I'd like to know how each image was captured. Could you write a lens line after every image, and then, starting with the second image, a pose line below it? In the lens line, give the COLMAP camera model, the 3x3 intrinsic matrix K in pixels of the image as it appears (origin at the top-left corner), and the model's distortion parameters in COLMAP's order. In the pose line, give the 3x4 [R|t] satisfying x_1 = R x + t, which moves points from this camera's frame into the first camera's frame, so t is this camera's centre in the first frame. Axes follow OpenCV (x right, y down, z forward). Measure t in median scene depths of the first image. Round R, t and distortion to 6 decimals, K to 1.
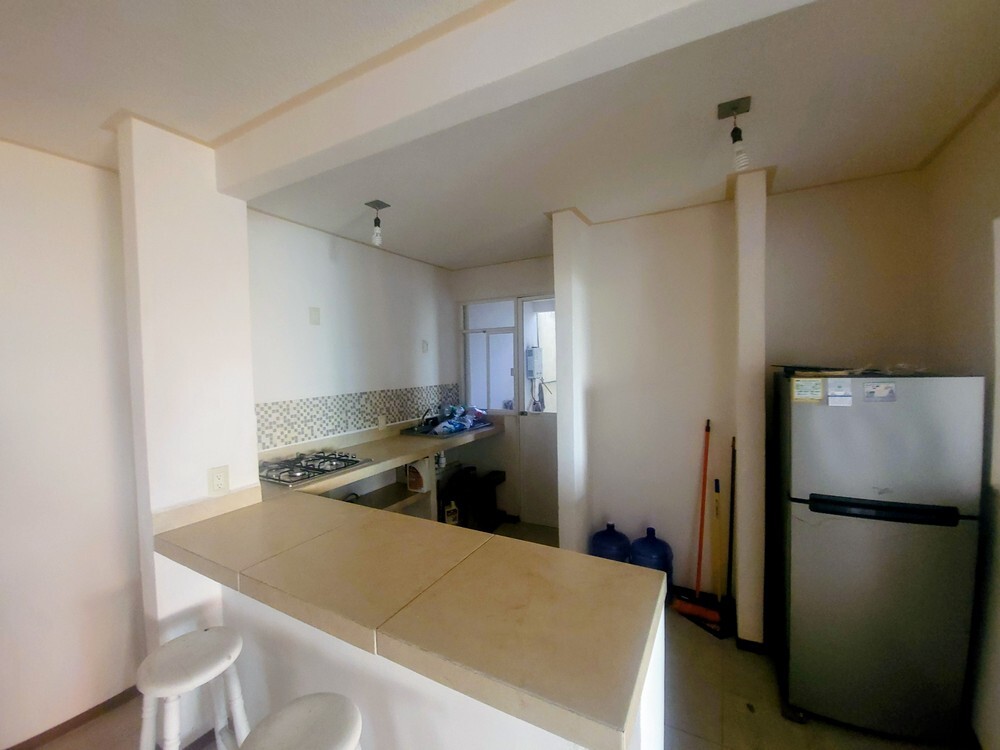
lens RADIAL K [[419.3, 0, 500.0], [0, 419.3, 375.0], [0, 0, 1]] dist [0.001370, -0.011149]
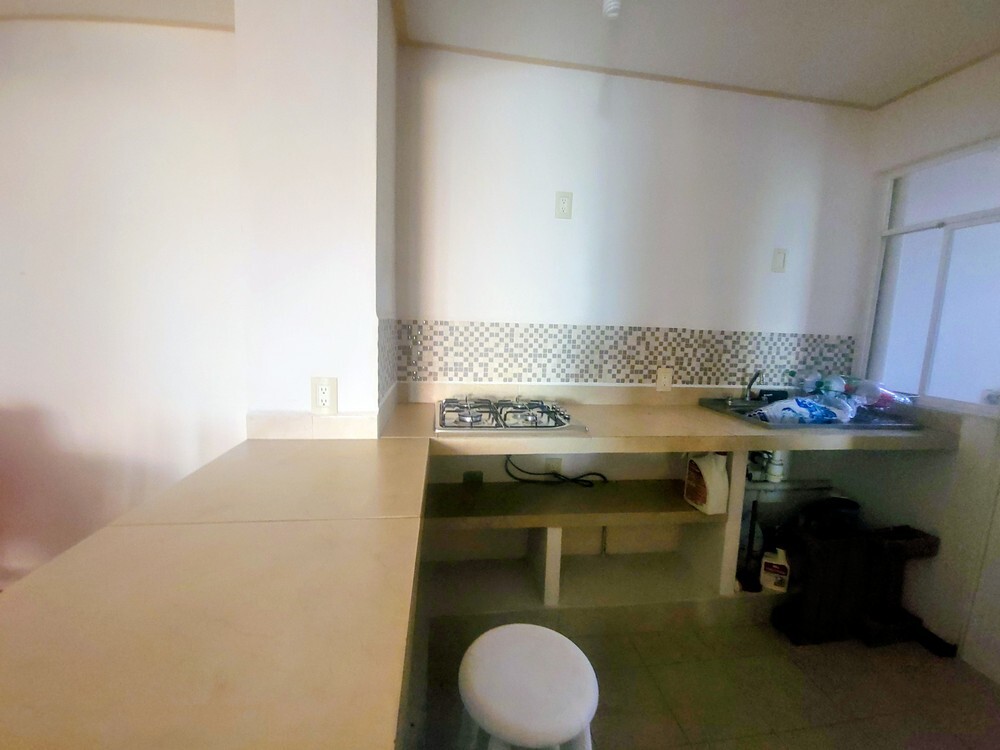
lens RADIAL K [[419.3, 0, 500.0], [0, 419.3, 375.0], [0, 0, 1]] dist [0.001370, -0.011149]
pose [[0.599411, 0.141487, -0.787838, 0.065019], [-0.081698, 0.989928, 0.115622, 0.056125], [0.796262, -0.004940, 0.604932, 0.442768]]
